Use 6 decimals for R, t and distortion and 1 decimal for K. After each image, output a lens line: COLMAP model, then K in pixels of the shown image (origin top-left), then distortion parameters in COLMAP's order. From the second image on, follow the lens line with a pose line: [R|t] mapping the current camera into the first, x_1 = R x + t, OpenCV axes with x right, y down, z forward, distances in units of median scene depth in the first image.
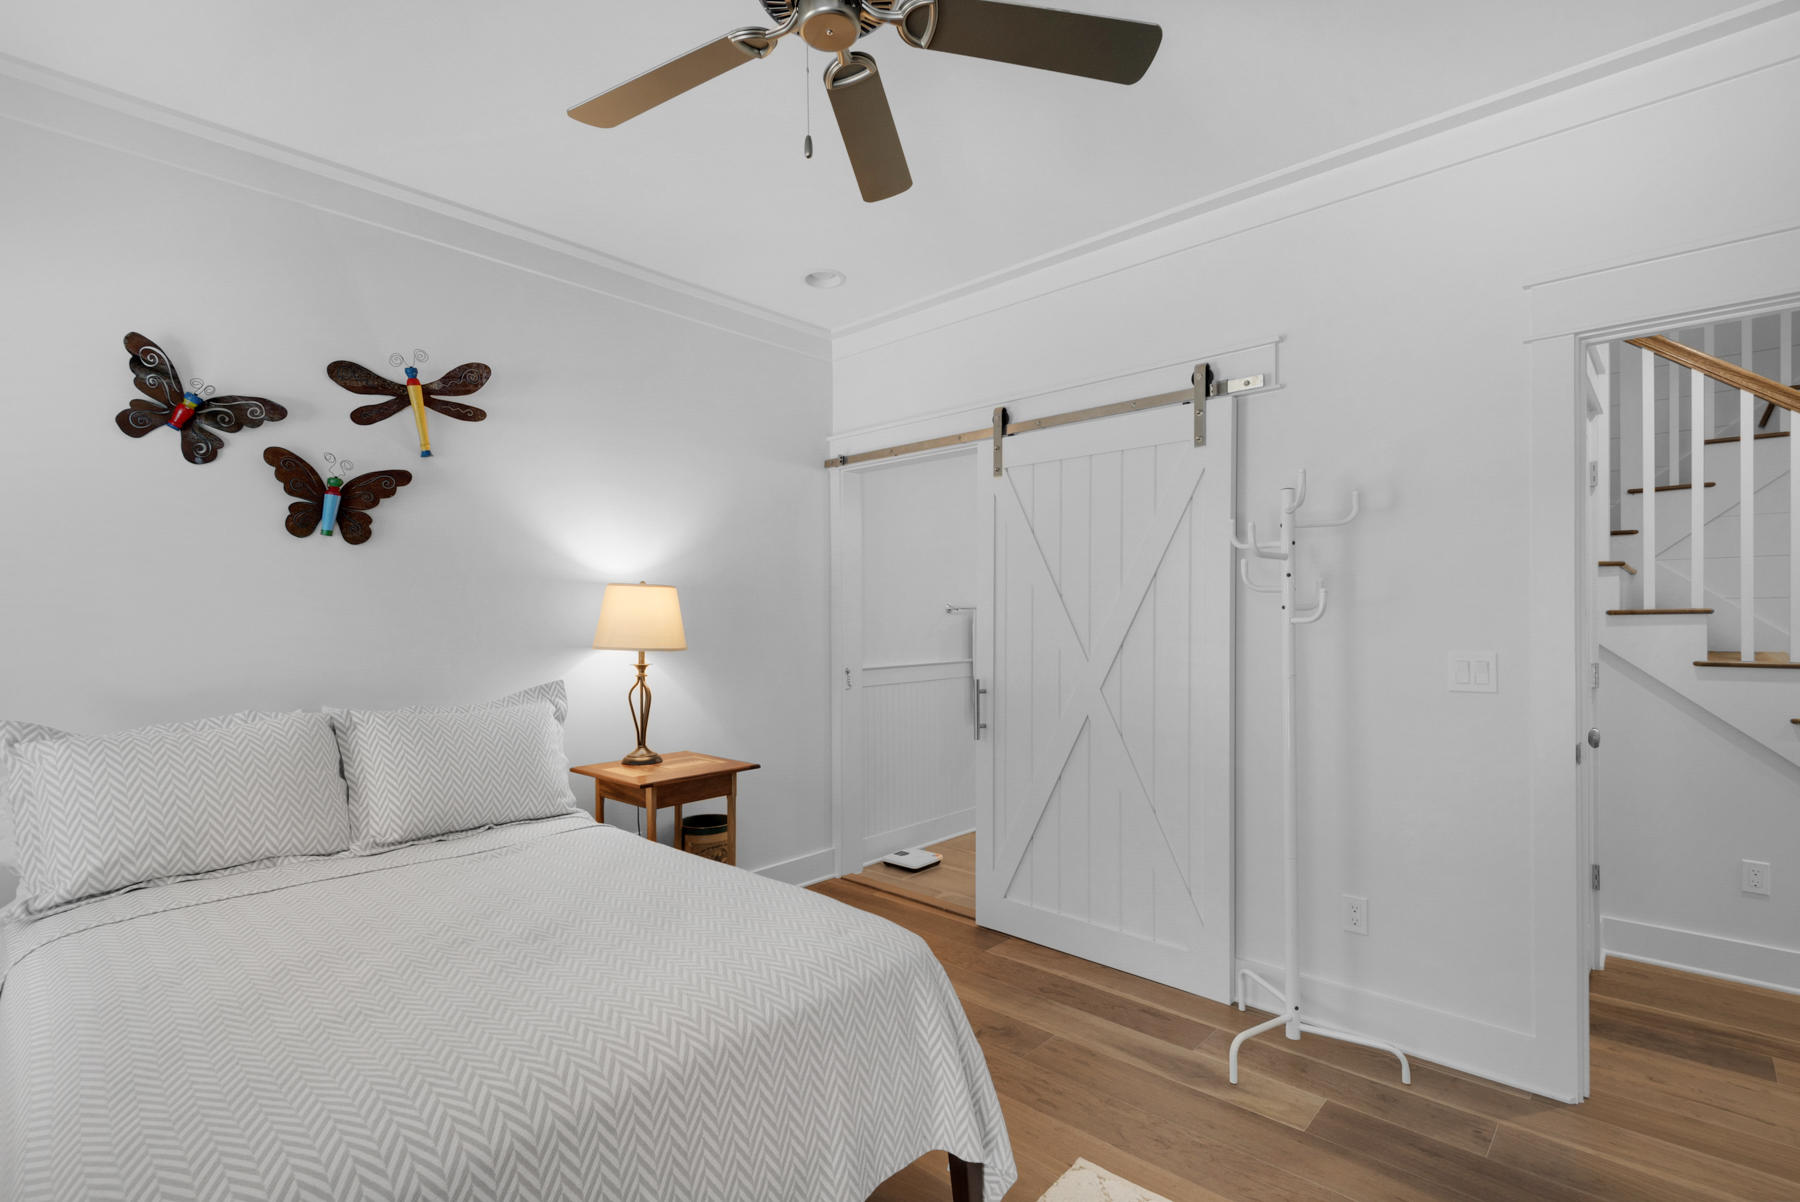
lens RADIAL K [[839.7, 0, 901.4], [0, 839.7, 632.2], [0, 0, 1]] dist [0.018562, 0.000035]
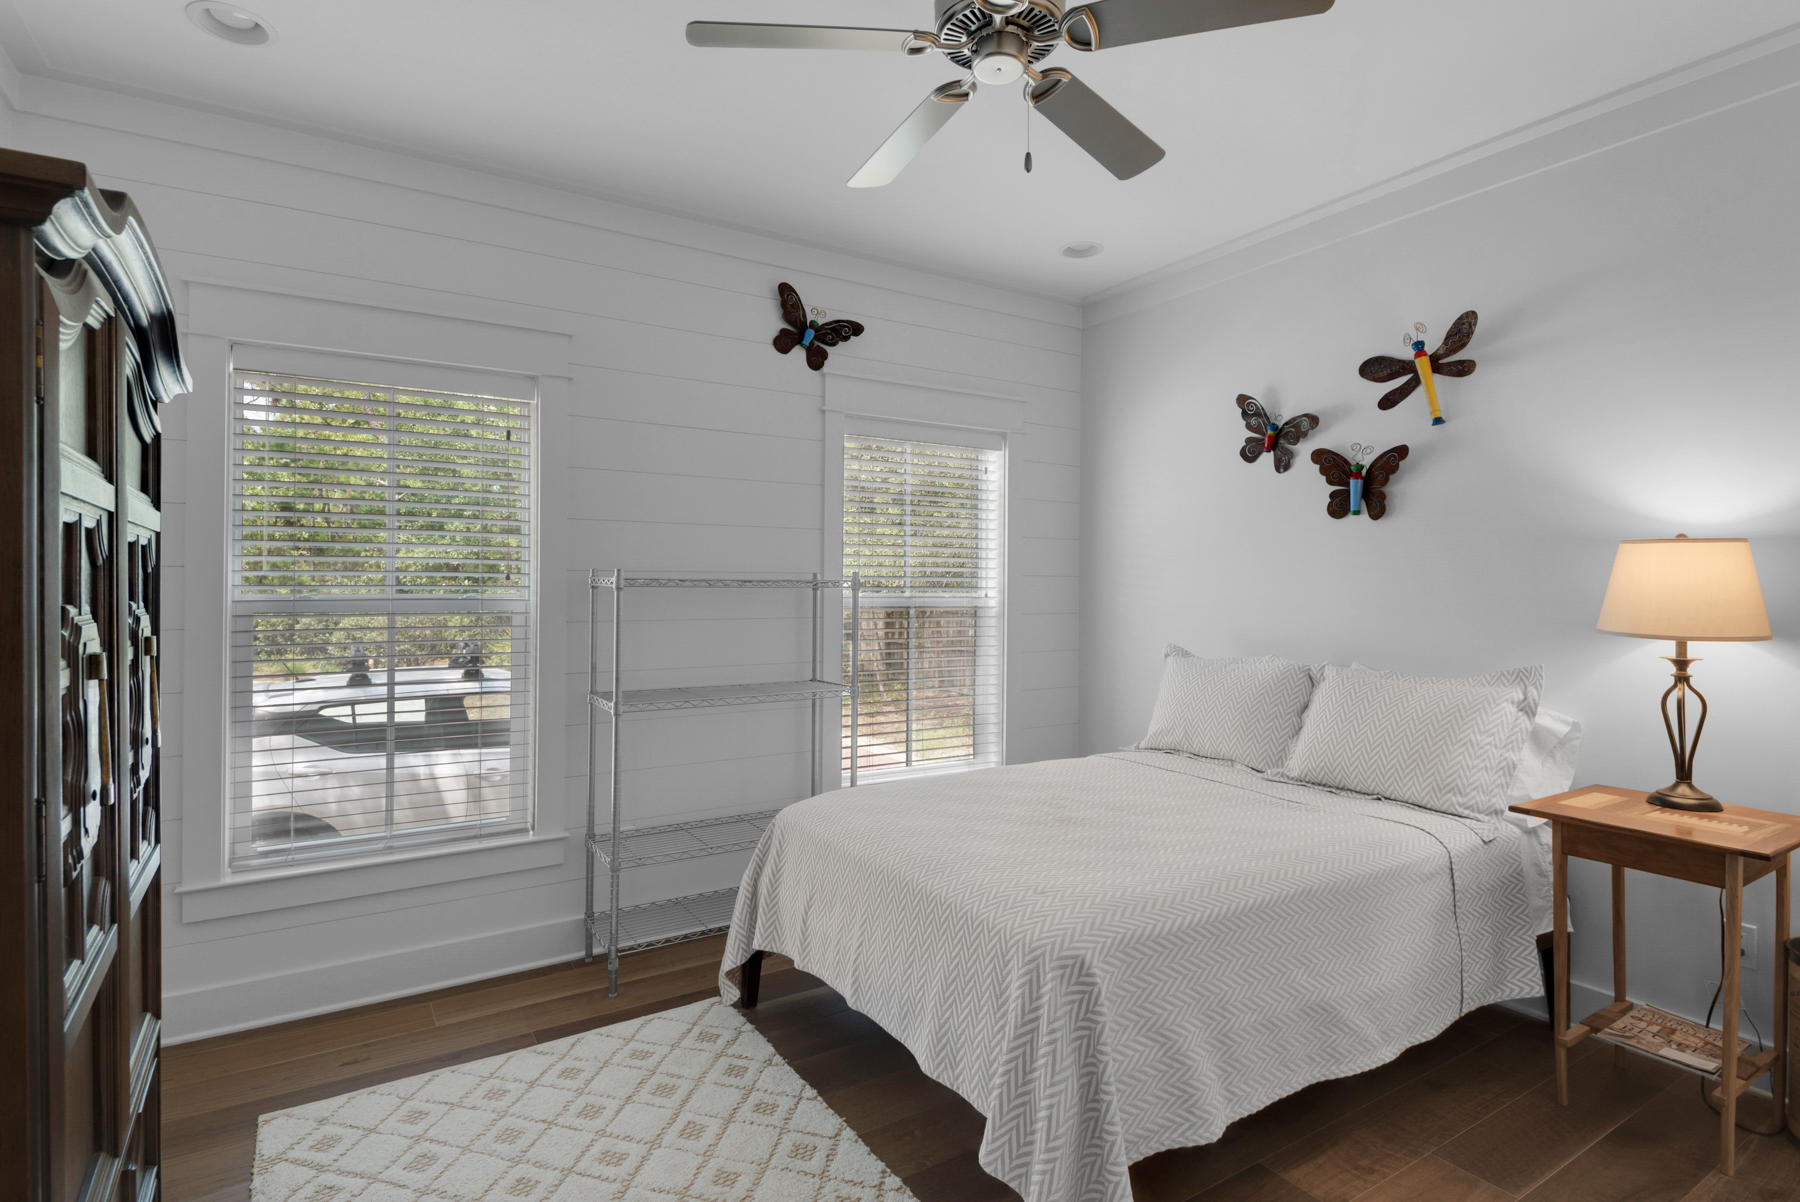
lens RADIAL K [[908.6, 0, 900.0], [0, 908.6, 601.0], [0, 0, 1]] dist [0.000333, -0.000332]
pose [[-0.262892, 0.022235, -0.964569, 0.674843], [-0.019896, 0.999397, 0.028460, -0.019371], [0.964620, 0.026673, -0.262291, 0.719574]]
